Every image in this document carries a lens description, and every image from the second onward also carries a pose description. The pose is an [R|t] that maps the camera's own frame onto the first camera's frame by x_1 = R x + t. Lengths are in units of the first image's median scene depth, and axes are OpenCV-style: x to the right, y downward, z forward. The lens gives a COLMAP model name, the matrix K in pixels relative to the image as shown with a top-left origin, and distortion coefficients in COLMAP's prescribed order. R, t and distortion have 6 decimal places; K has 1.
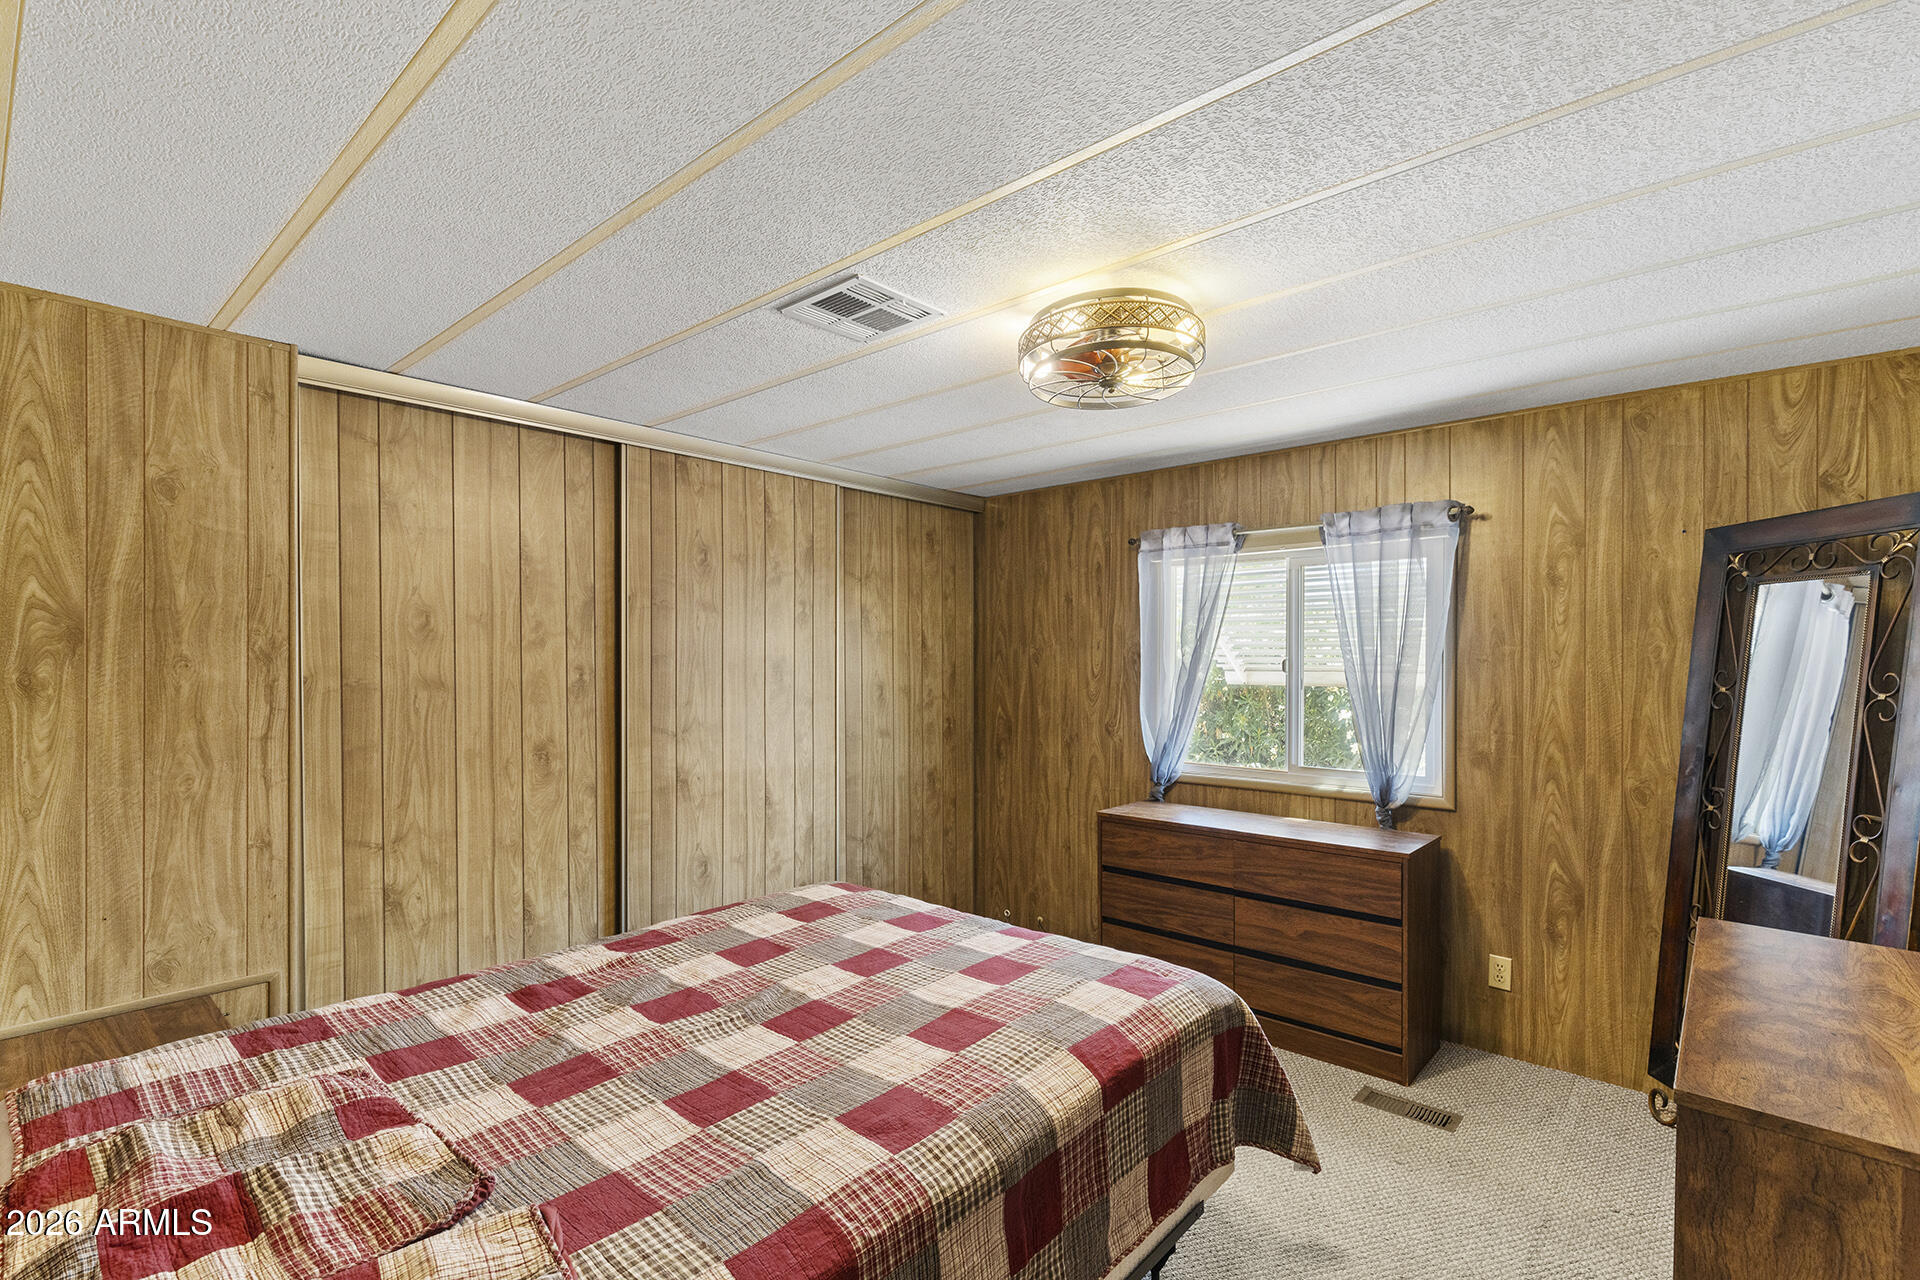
lens RADIAL K [[879.5, 0, 957.6], [0, 879.5, 666.4], [0, 0, 1]] dist [0.001246, 0.000024]
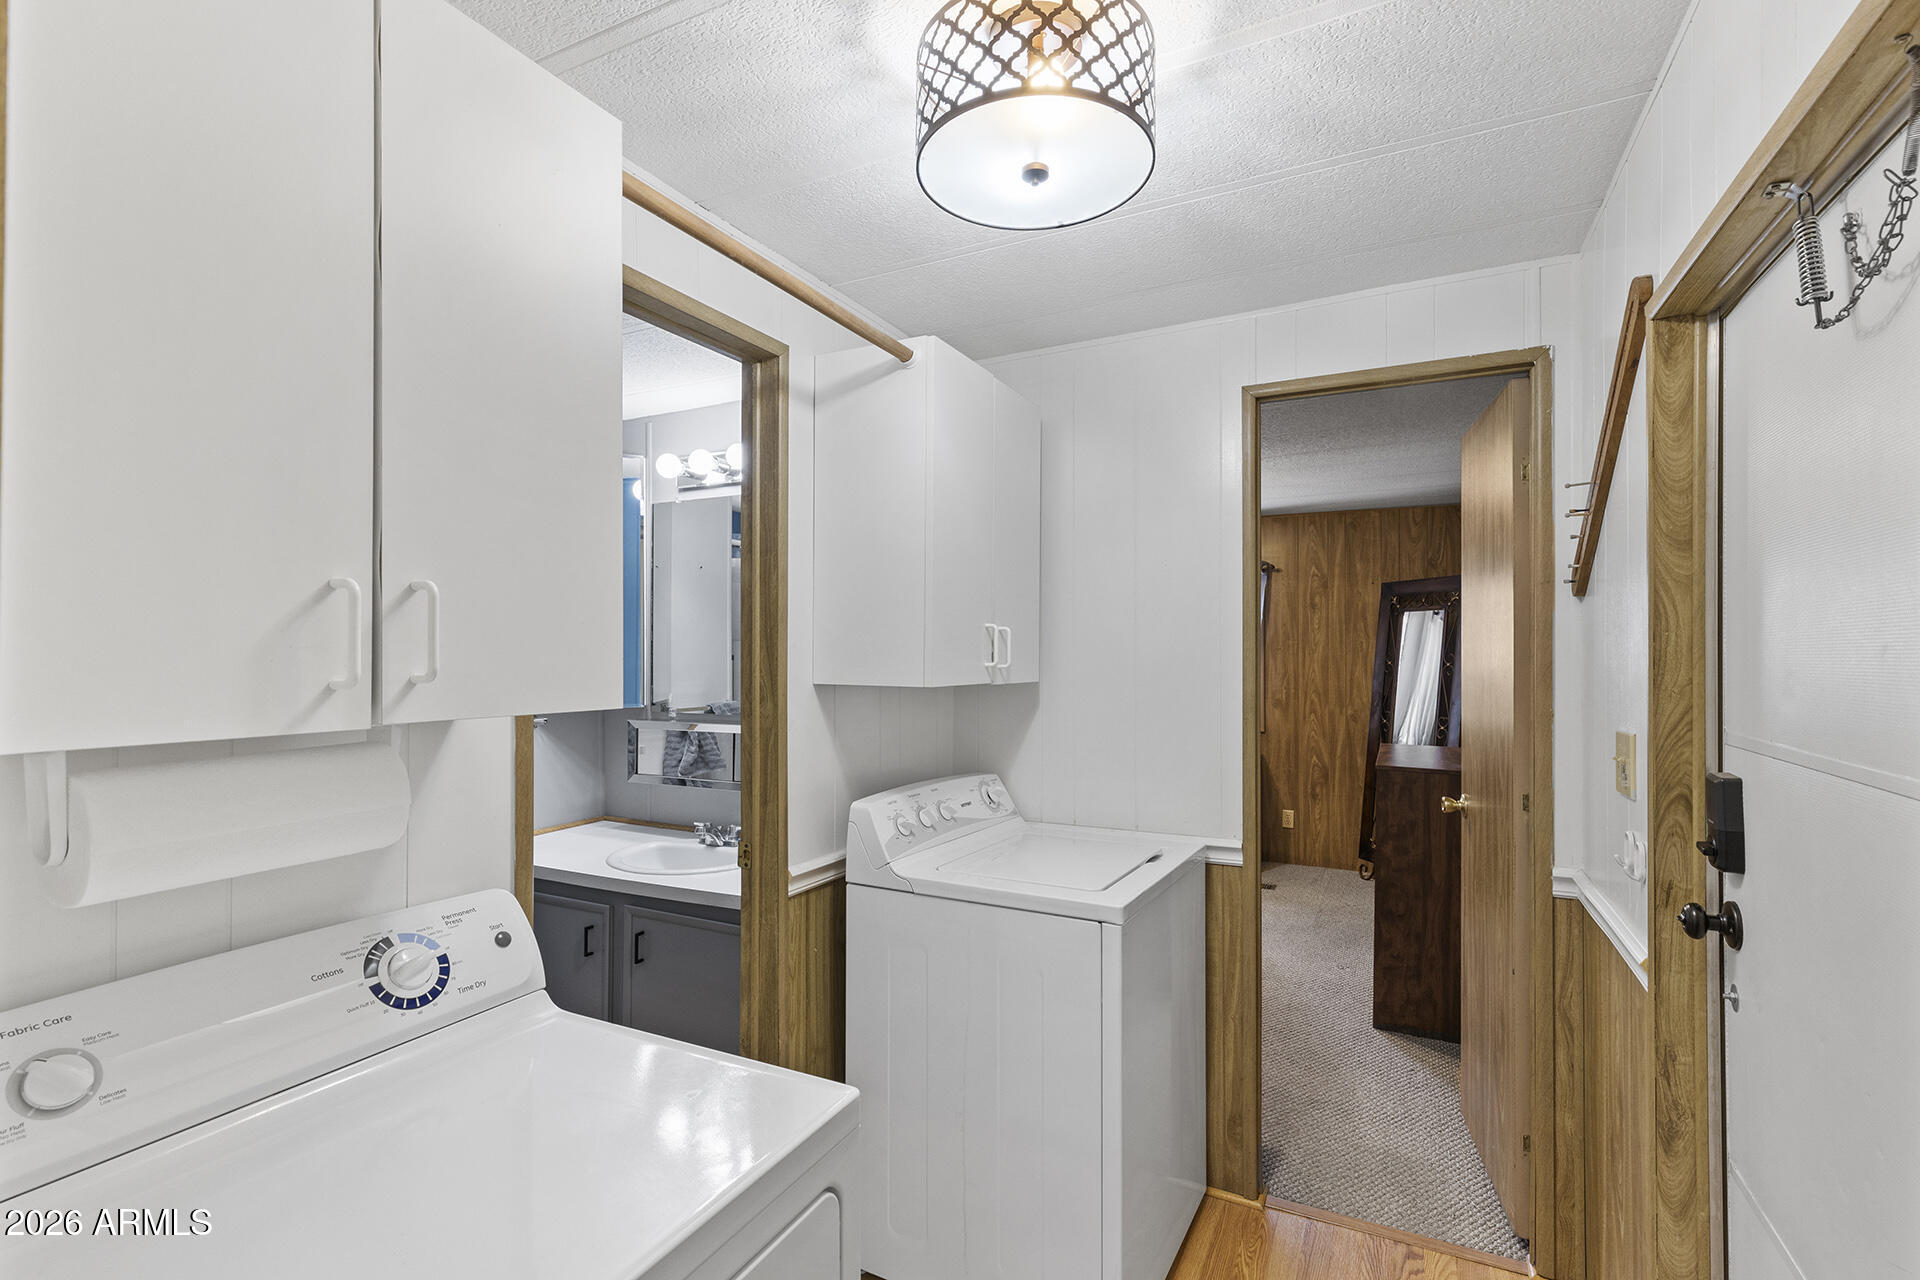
lens RADIAL K [[869.7, 0, 960.6], [0, 869.7, 656.3], [0, 0, 1]] dist [0.006043, 0.000713]
pose [[0.968227, -0.003304, 0.250050, -0.521232], [0.004355, 0.999984, -0.003652, 0.012835], [-0.250034, 0.004625, 0.968226, -0.615479]]
